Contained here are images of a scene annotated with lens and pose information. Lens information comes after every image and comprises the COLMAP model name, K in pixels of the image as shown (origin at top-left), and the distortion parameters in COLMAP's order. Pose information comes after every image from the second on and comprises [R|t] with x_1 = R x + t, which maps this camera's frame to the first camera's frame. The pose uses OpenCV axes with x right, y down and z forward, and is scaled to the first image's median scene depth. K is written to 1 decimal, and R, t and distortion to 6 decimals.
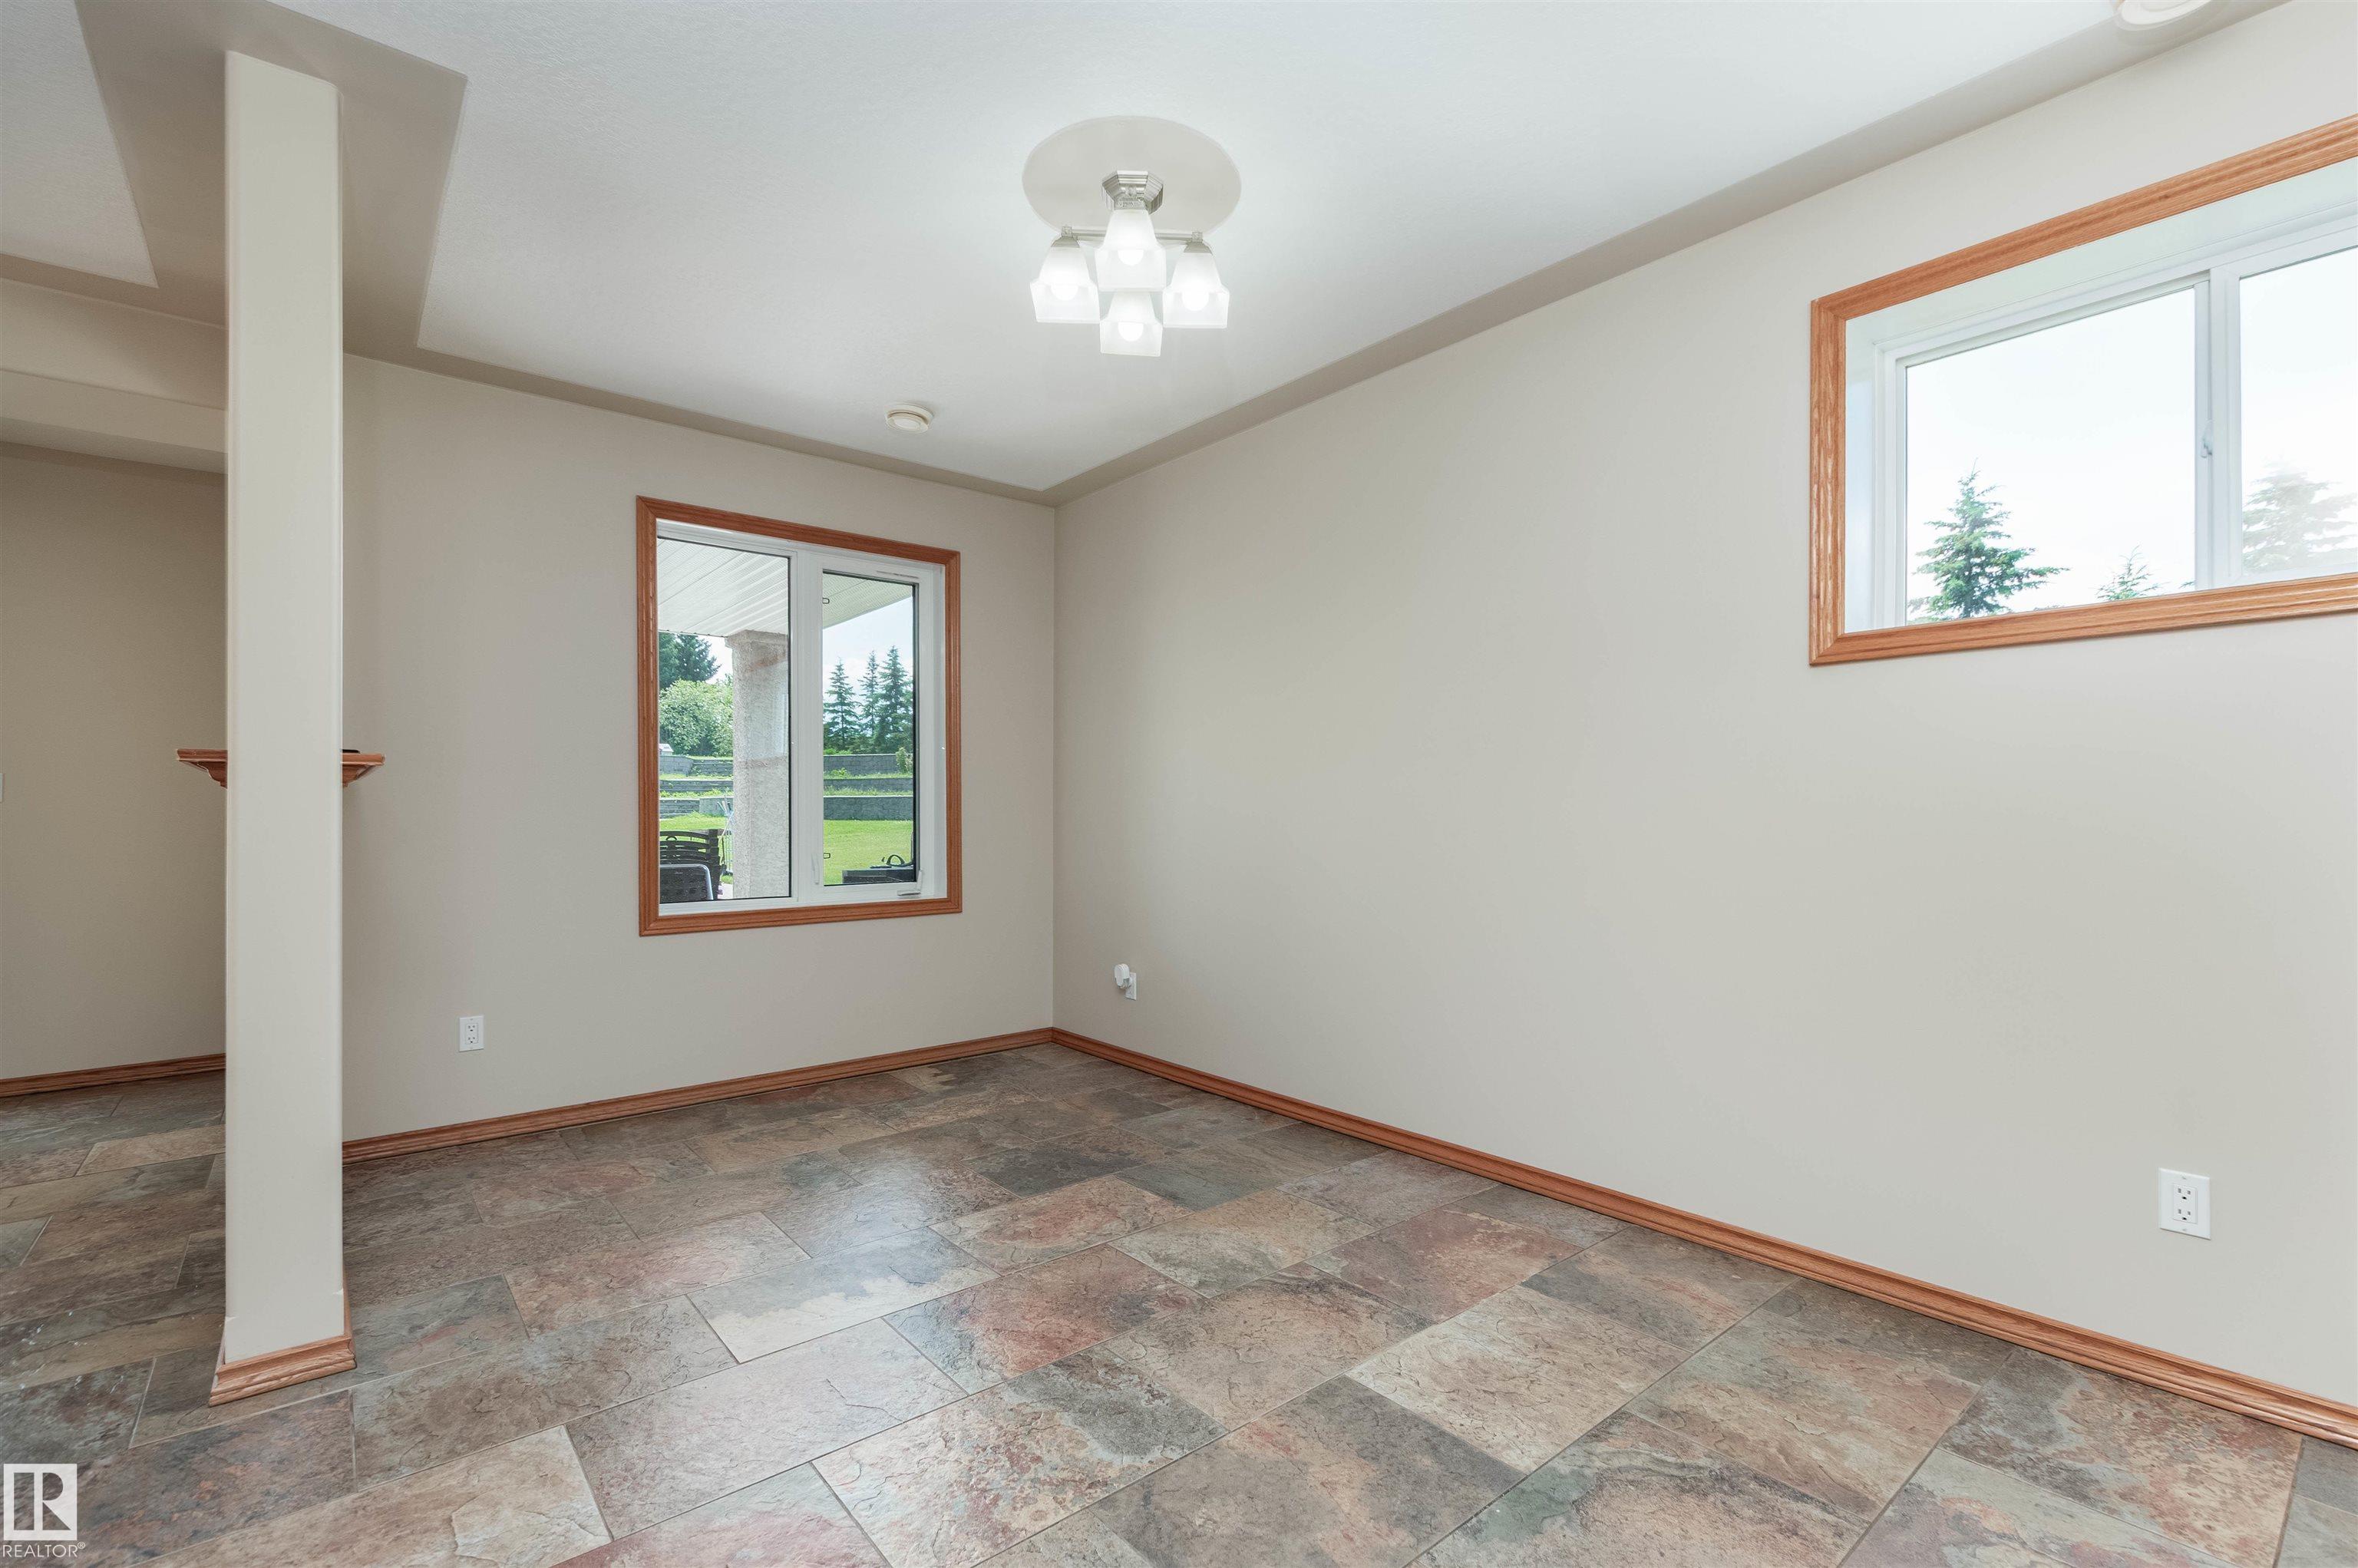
lens RADIAL K [[1049.4, 0, 1182.4], [0, 1049.4, 798.0], [0, 0, 1]] dist [0.003413, -0.000682]
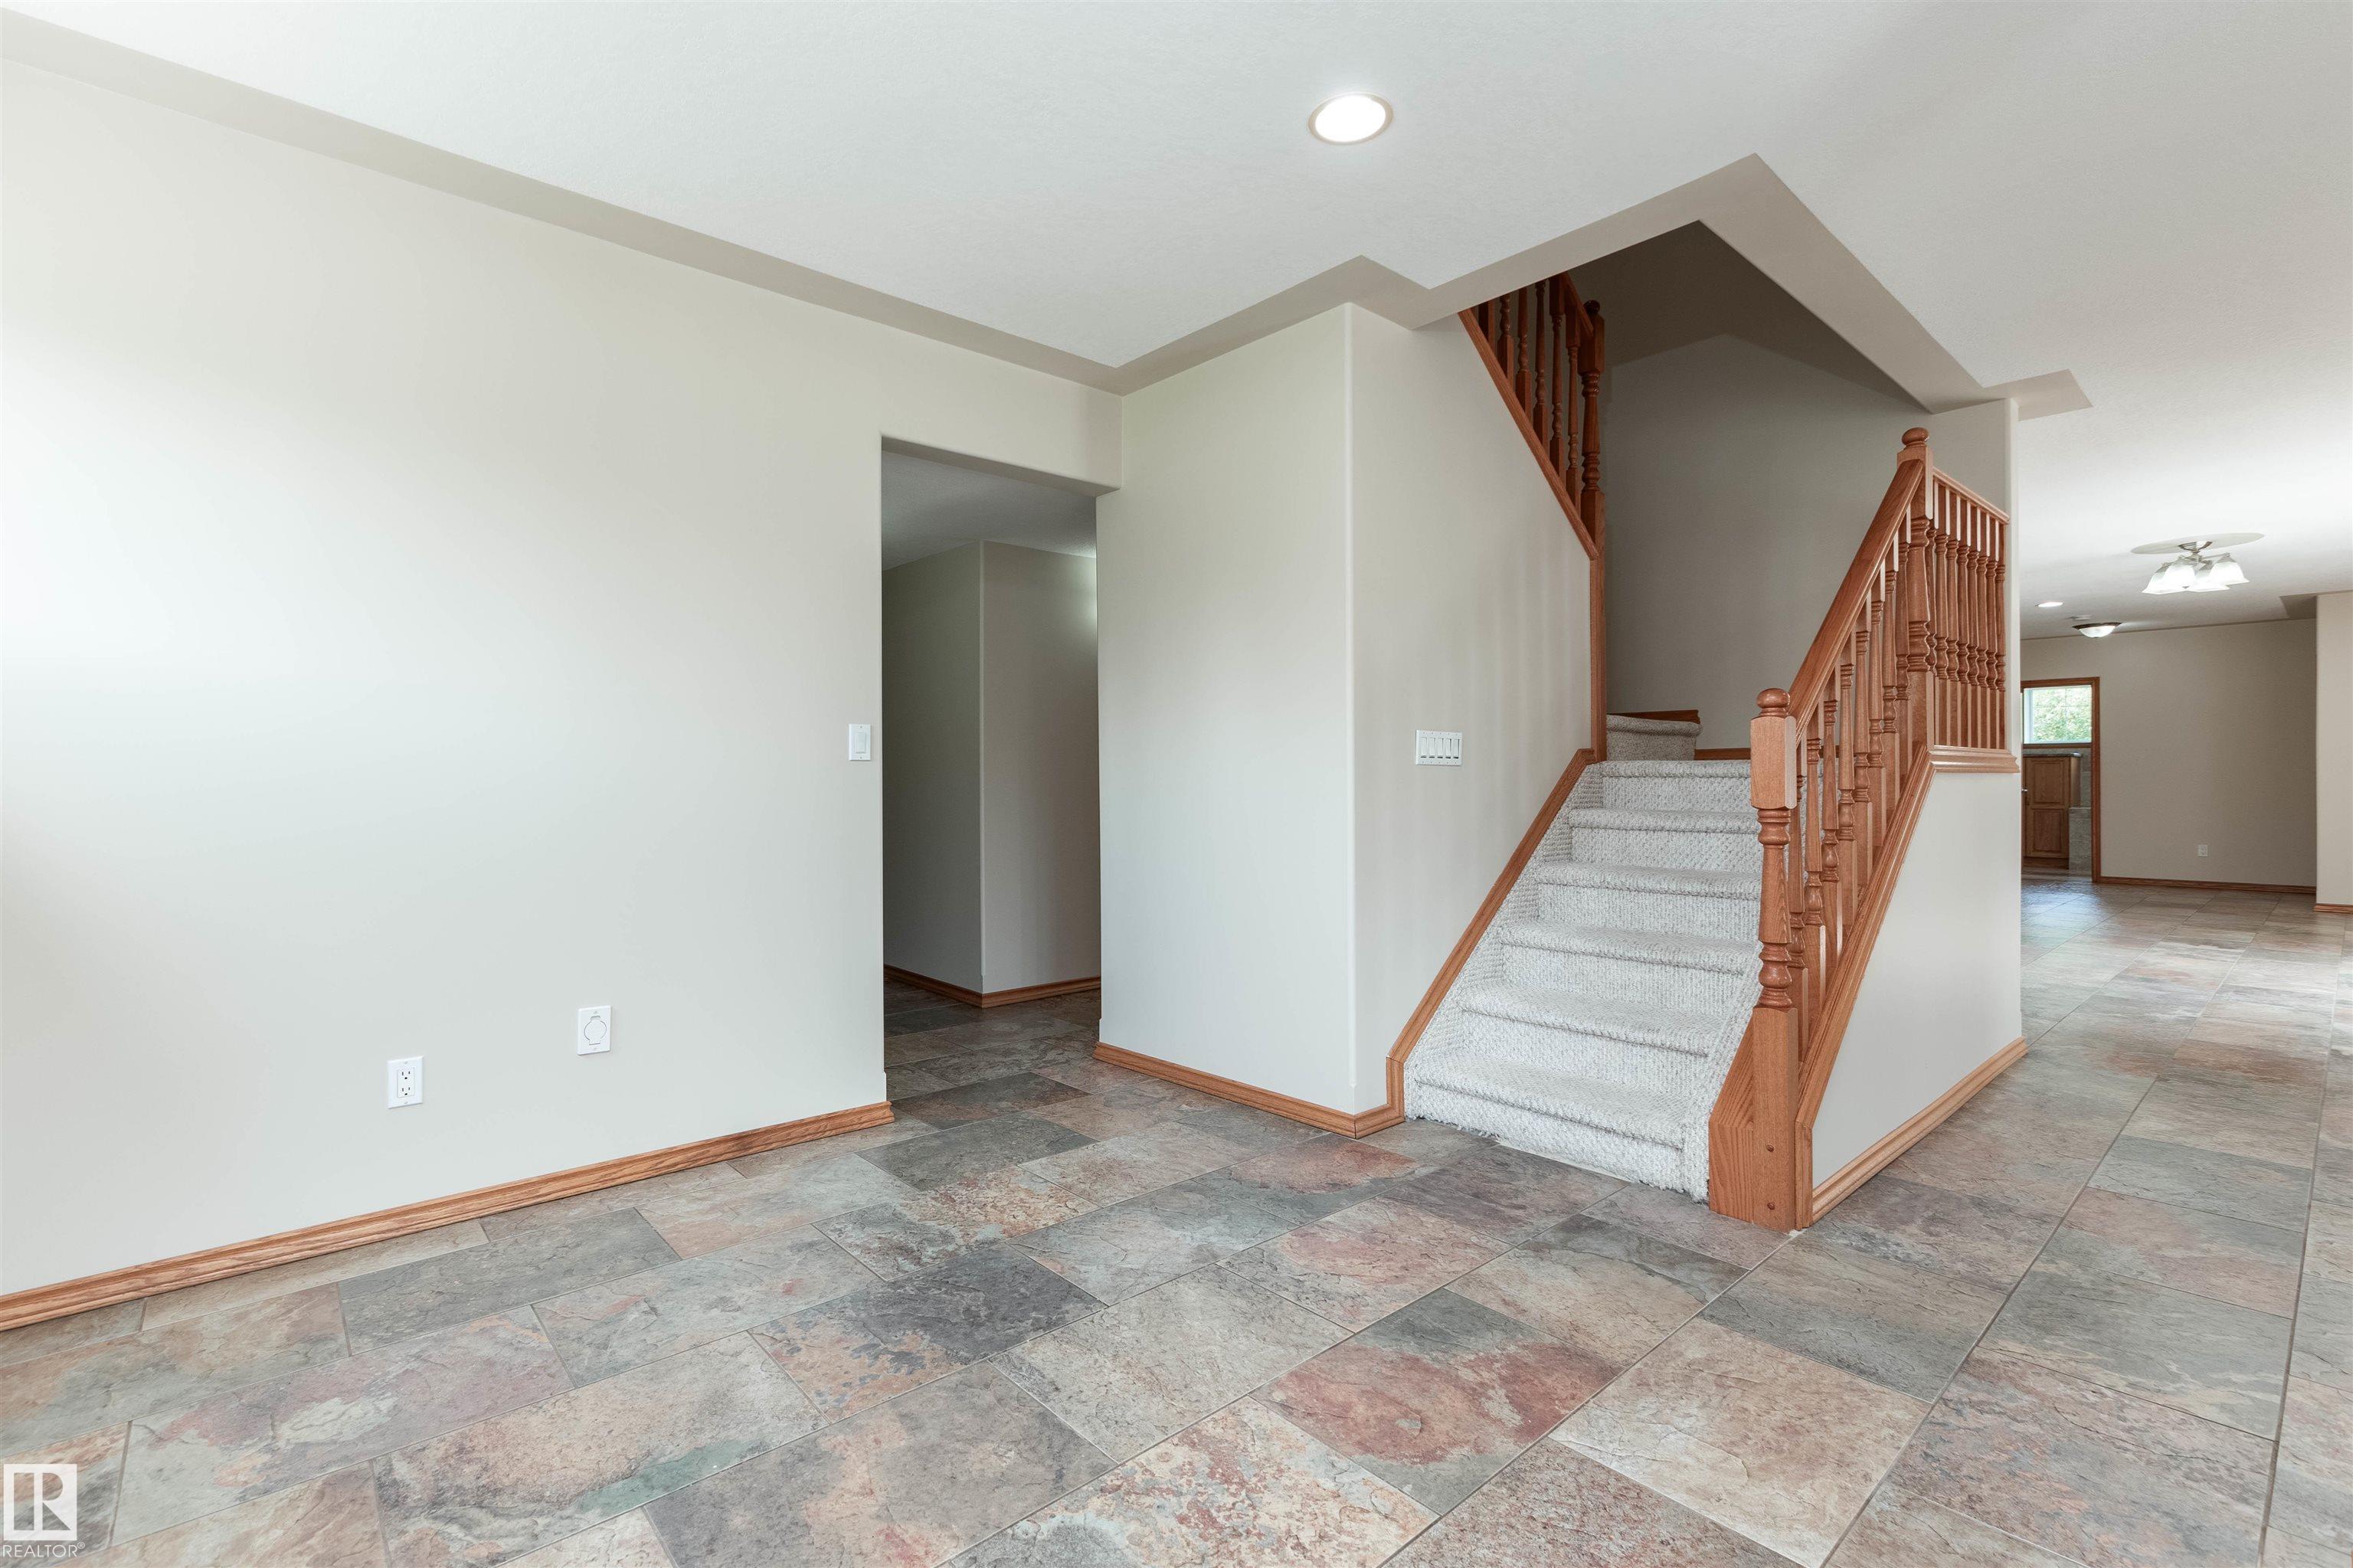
lens RADIAL K [[1047.3, 0, 1173.0], [0, 1047.3, 784.9], [0, 0, 1]] dist [0.003413, -0.000682]
pose [[-0.999304, 0.006862, -0.036655, -0.108018], [0.007064, 0.999960, -0.005410, 0.024275], [0.036617, -0.005665, -0.999313, 1.977351]]
